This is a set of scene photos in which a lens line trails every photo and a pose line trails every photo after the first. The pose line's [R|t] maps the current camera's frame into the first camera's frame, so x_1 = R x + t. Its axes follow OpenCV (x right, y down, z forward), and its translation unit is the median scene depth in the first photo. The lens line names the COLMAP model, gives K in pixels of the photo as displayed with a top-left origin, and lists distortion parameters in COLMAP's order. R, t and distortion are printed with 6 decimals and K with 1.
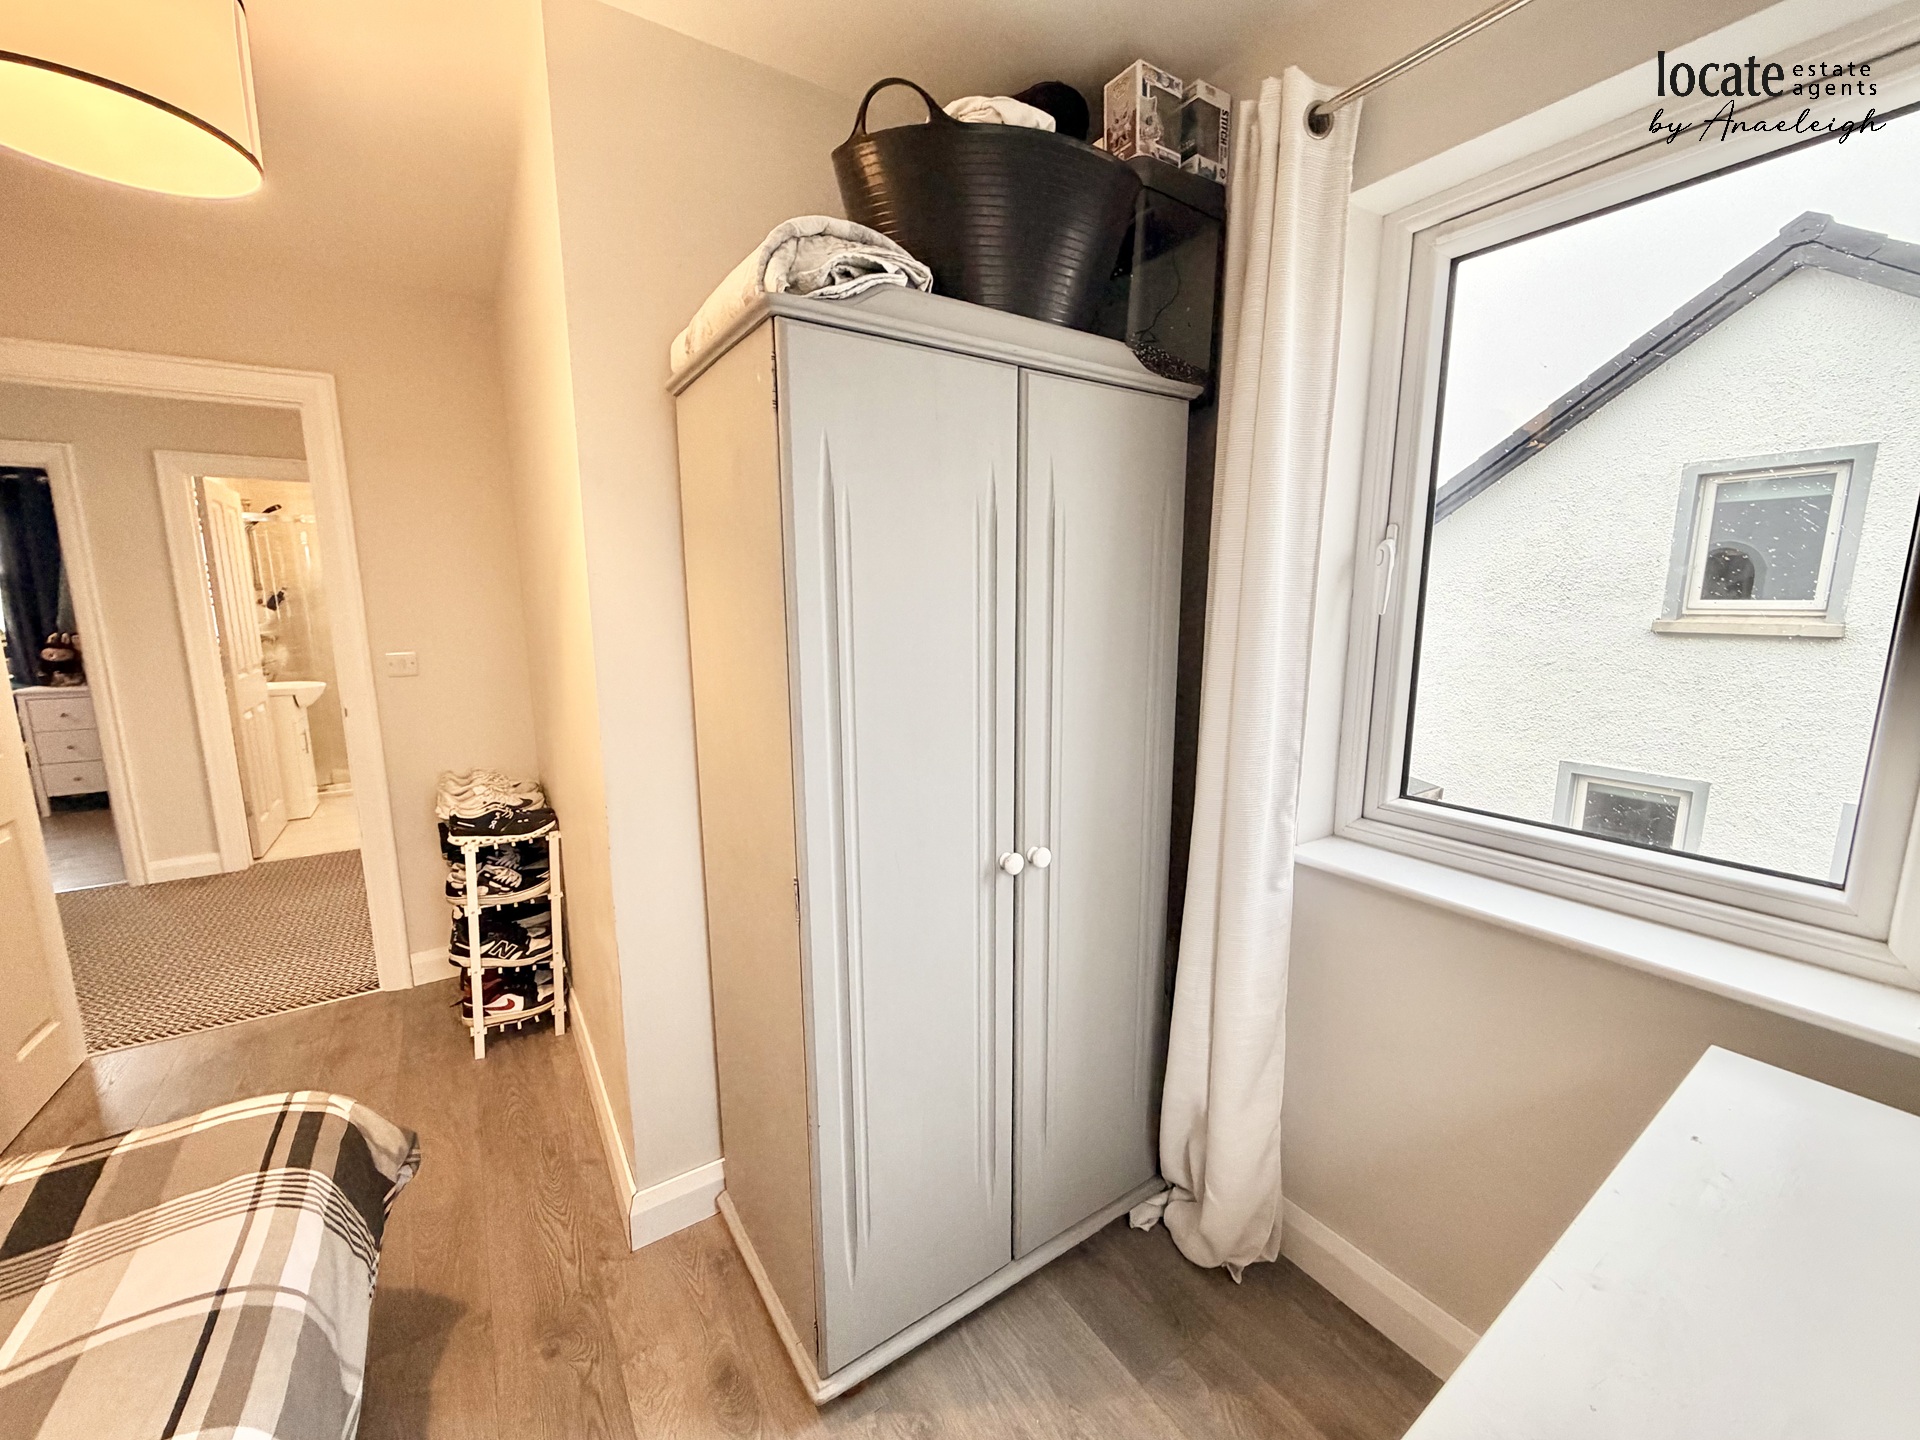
lens RADIAL K [[768.2, 0, 956.7], [0, 768.2, 726.0], [0, 0, 1]] dist [0.000462, 0.000440]
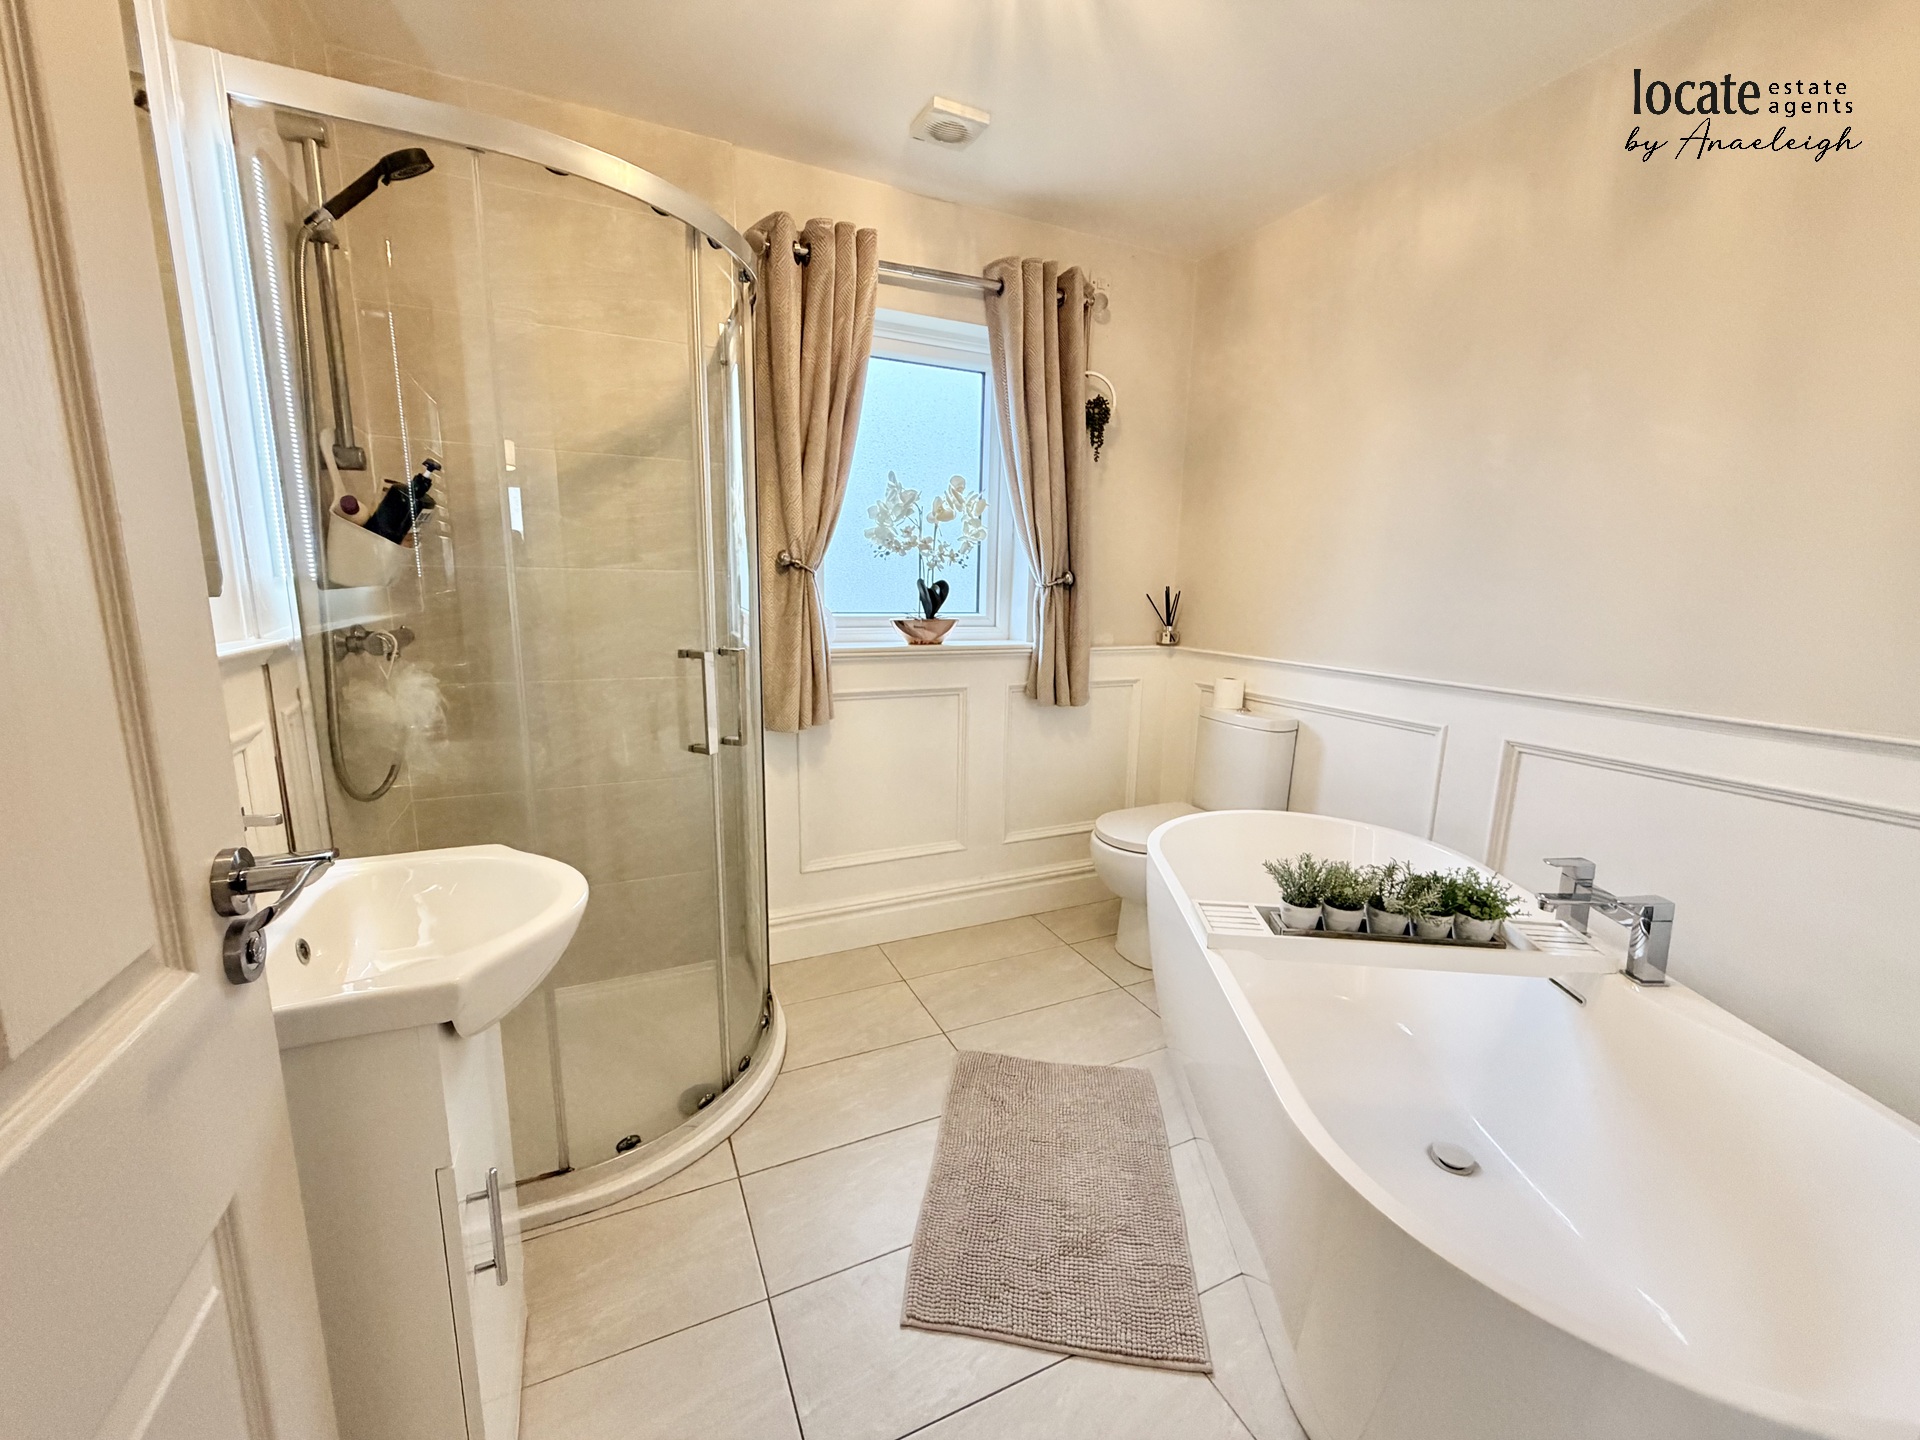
lens RADIAL K [[768.2, 0, 956.7], [0, 768.2, 726.0], [0, 0, 1]] dist [0.000462, 0.000440]
pose [[0.989768, 0.057799, -0.130453, -0.642549], [-0.055234, 0.998204, 0.023196, -0.100247], [0.131560, -0.015753, 0.991183, 0.744588]]
